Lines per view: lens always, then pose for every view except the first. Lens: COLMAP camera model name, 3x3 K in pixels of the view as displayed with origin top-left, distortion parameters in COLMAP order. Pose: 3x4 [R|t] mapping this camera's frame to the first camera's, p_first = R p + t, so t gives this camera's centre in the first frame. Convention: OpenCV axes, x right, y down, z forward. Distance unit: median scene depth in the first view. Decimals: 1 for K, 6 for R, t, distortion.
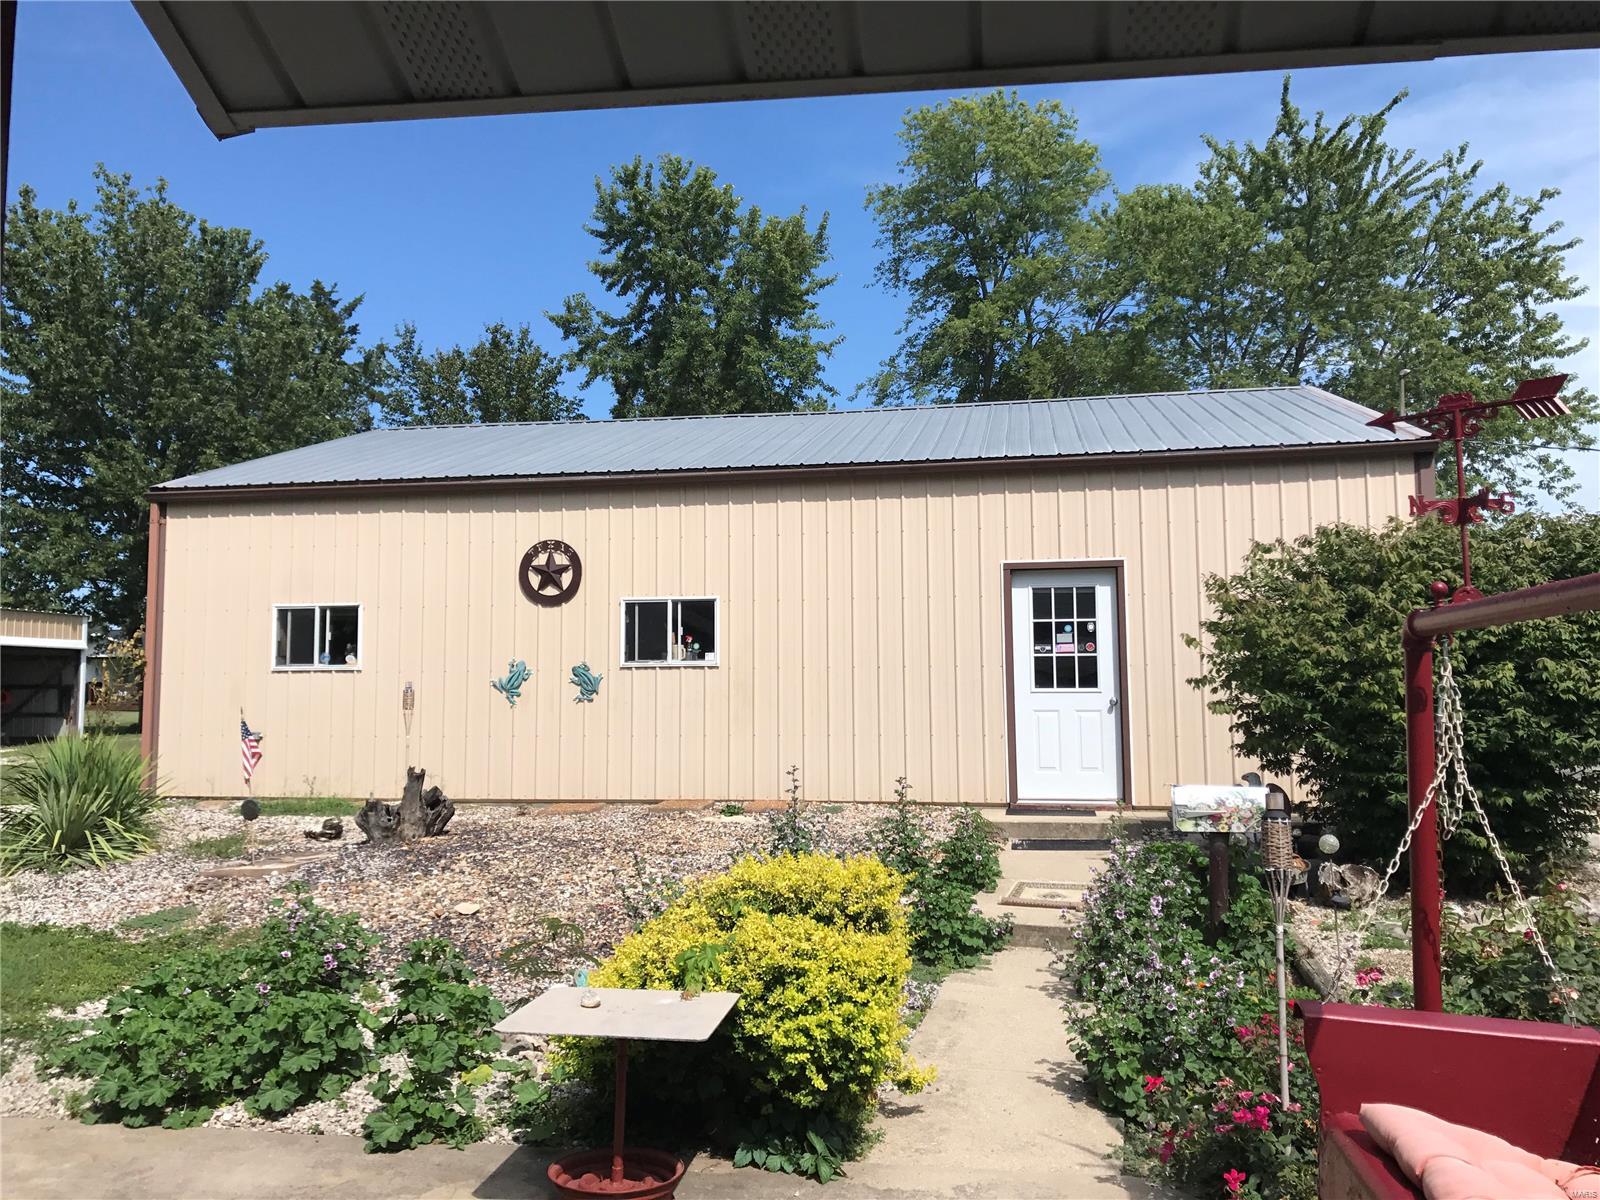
lens RADIAL K [[1301.0, 0, 795.9], [0, 1301.0, 593.8], [0, 0, 1]] dist [0.041483, -0.062826]
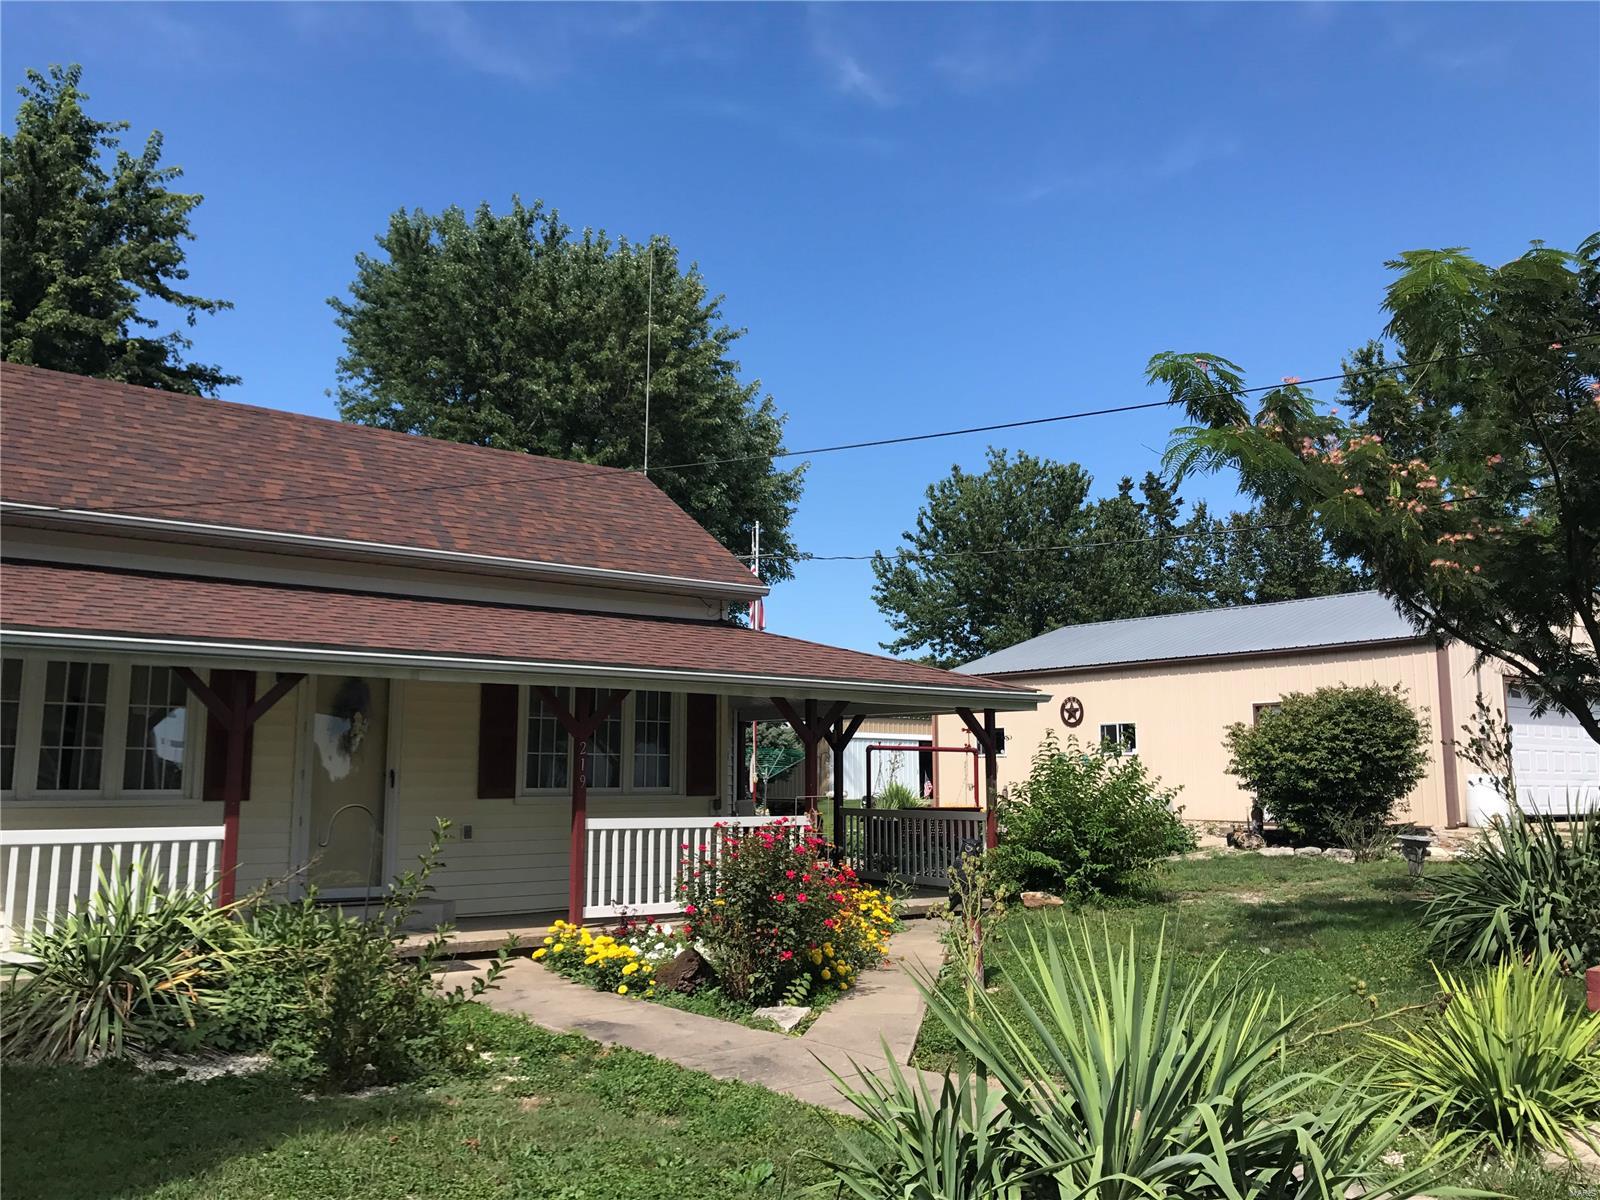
lens RADIAL K [[1301.0, 0, 791.3], [0, 1301.0, 604.2], [0, 0, 1]] dist [0.041483, -0.062826]
pose [[0.731800, -0.083491, -0.676386, 0.419235], [0.047999, 0.996317, -0.071051, -0.027553], [0.679827, 0.019529, 0.733112, -0.406330]]
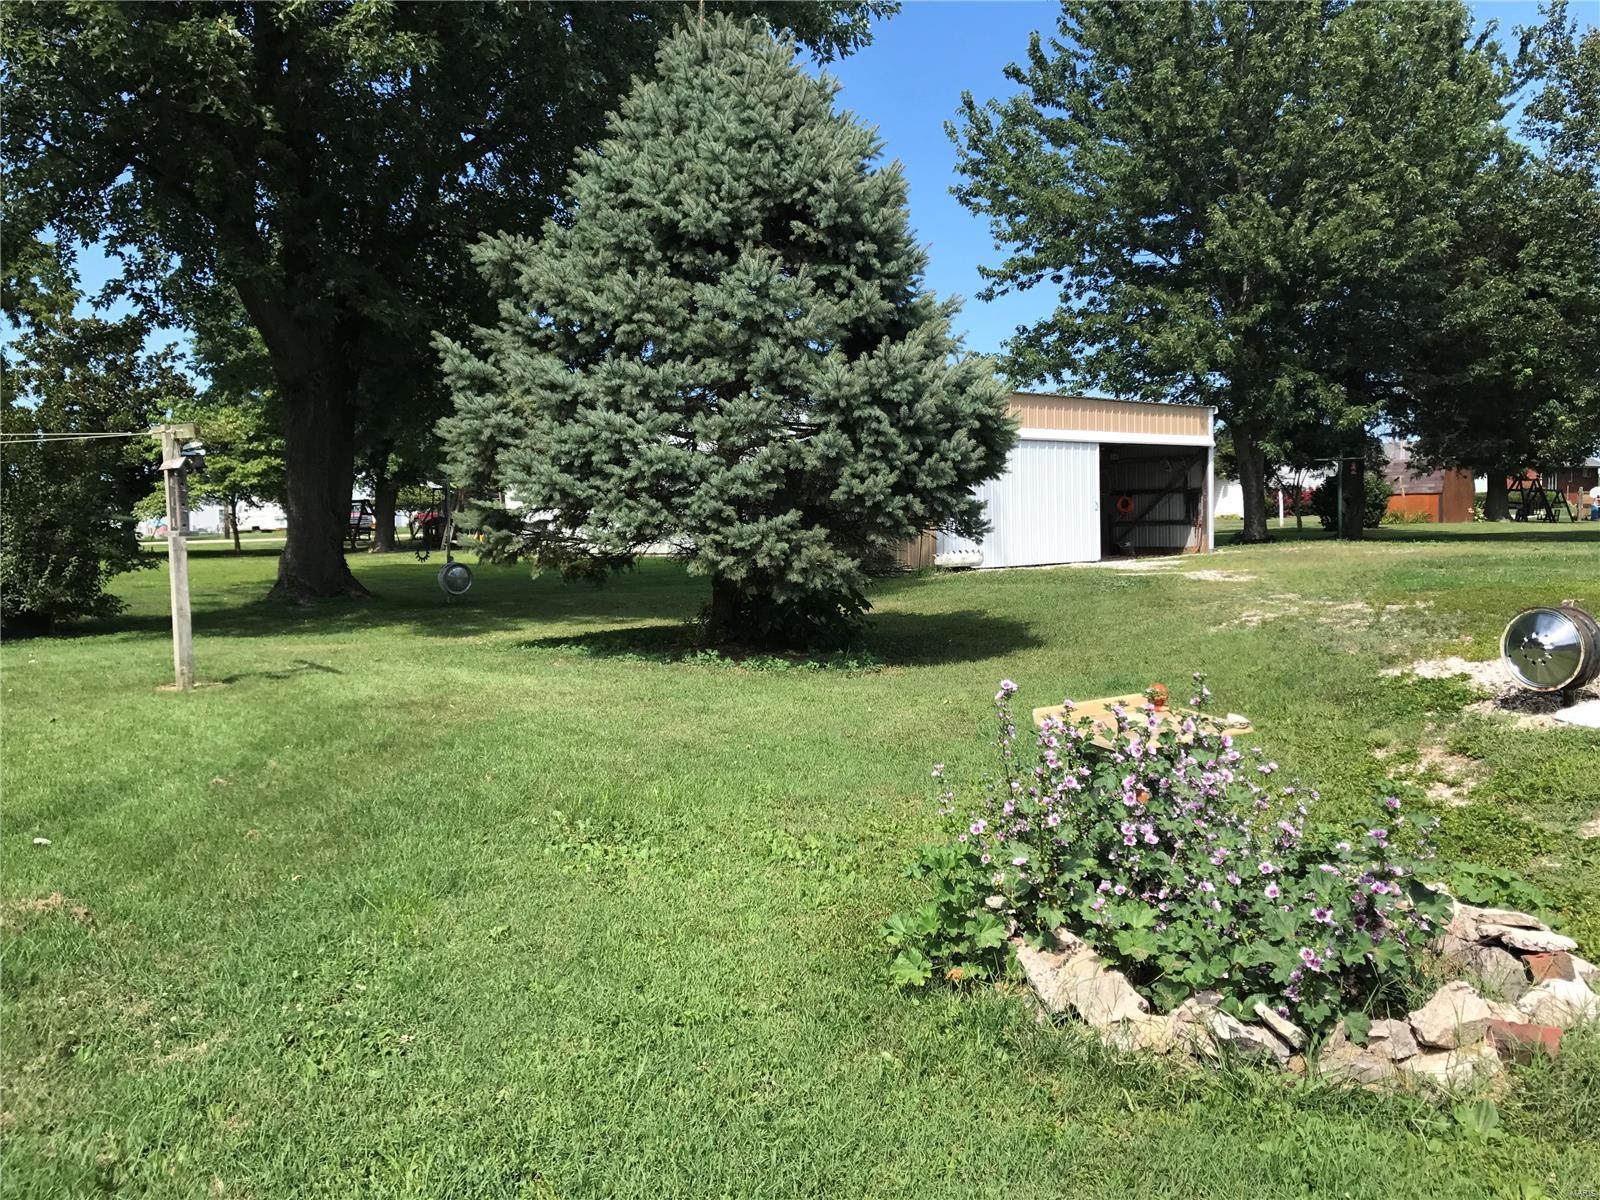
lens RADIAL K [[1301.0, 0, 790.9], [0, 1301.0, 605.4], [0, 0, 1]] dist [0.041483, -0.062826]
pose [[0.769626, 0.027577, -0.637899, -0.202732], [0.069297, 0.989558, 0.126386, 0.018103], [0.634723, -0.141475, 0.759679, 0.151245]]
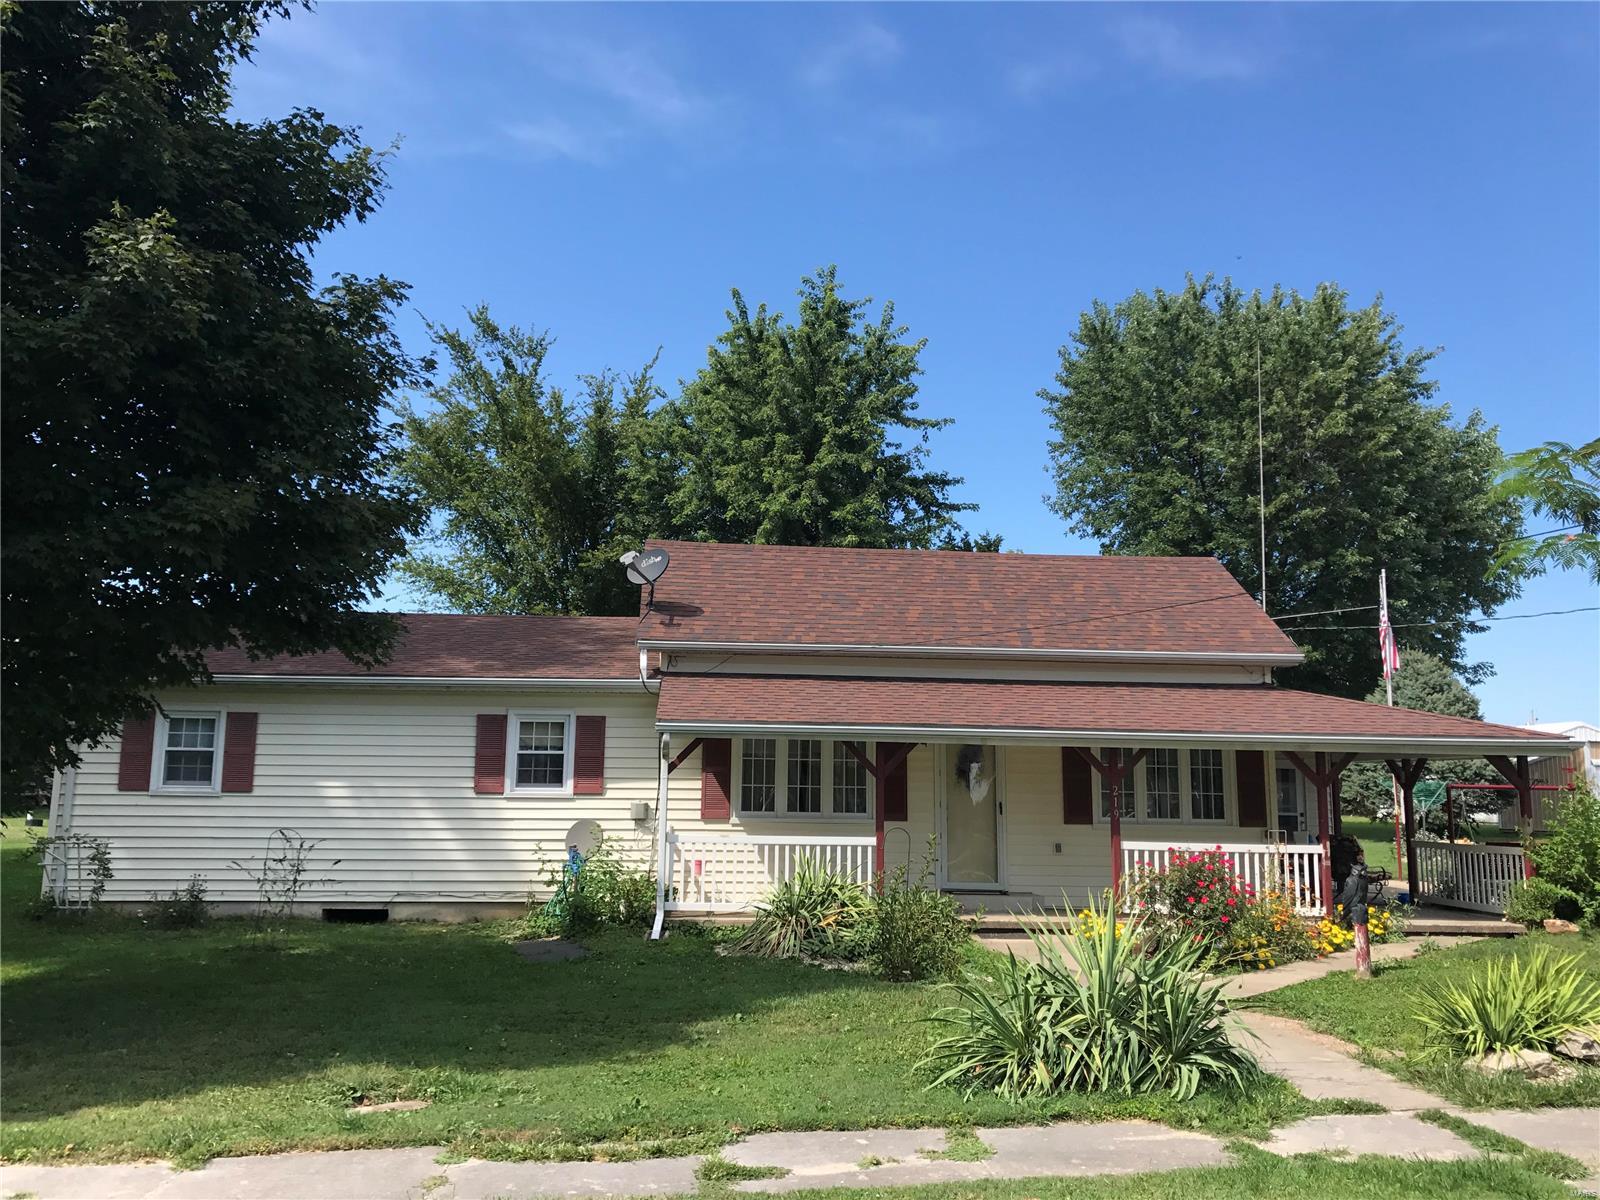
lens RADIAL K [[1301.0, 0, 785.1], [0, 1301.0, 598.0], [0, 0, 1]] dist [0.041483, -0.062826]
pose [[0.221185, -0.132730, -0.966157, 0.614256], [0.061537, 0.990620, -0.122003, -0.036830], [0.973288, -0.032469, 0.227278, -0.416154]]
